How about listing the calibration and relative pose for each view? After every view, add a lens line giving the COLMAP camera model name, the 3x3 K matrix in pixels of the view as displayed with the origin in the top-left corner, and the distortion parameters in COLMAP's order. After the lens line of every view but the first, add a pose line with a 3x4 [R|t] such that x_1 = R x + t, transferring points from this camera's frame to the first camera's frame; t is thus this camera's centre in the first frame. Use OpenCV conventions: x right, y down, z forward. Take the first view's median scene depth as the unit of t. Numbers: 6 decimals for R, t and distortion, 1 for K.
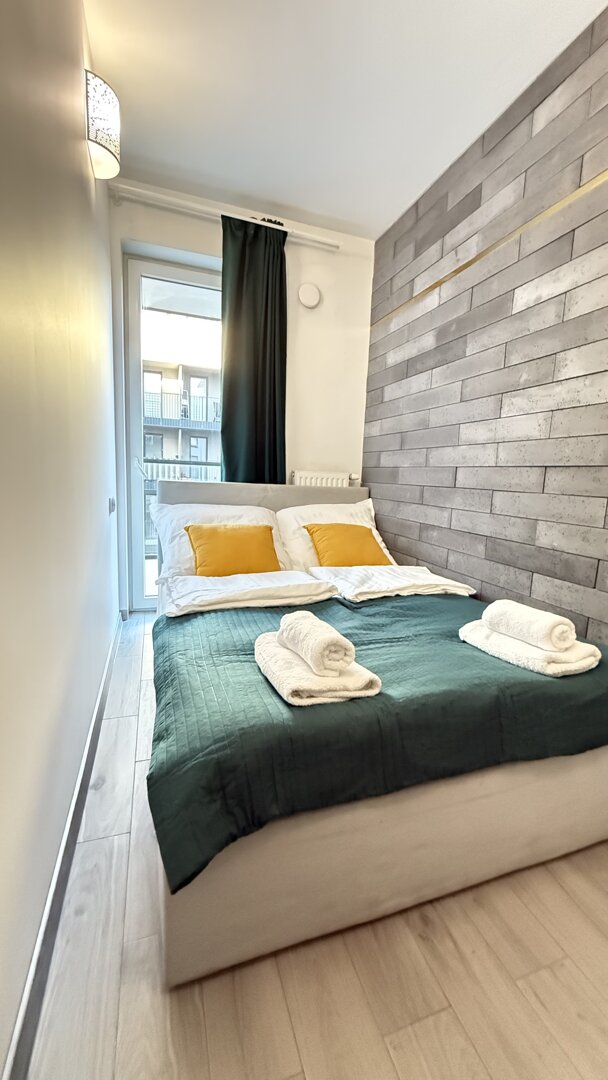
lens RADIAL K [[428.0, 0, 305.7], [0, 428.0, 538.3], [0, 0, 1]] dist [0.002047, -0.000800]
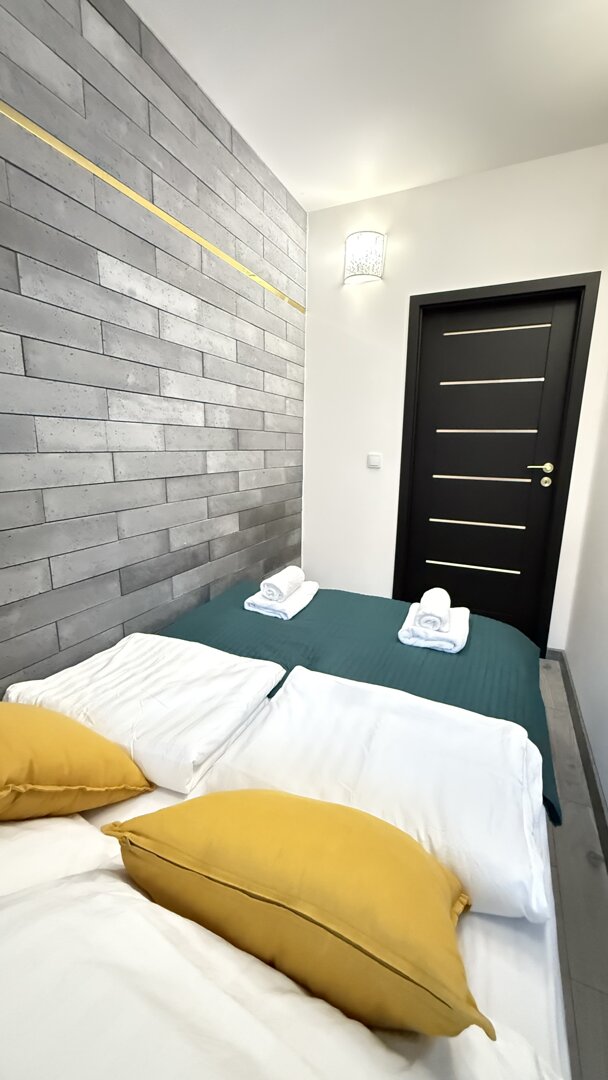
lens RADIAL K [[428.0, 0, 301.1], [0, 428.0, 538.8], [0, 0, 1]] dist [0.002047, -0.000800]
pose [[-0.712119, -0.198119, 0.673525, -0.387251], [0.062761, 0.937551, 0.342140, -0.345381], [-0.699248, 0.285916, -0.655214, 1.417639]]
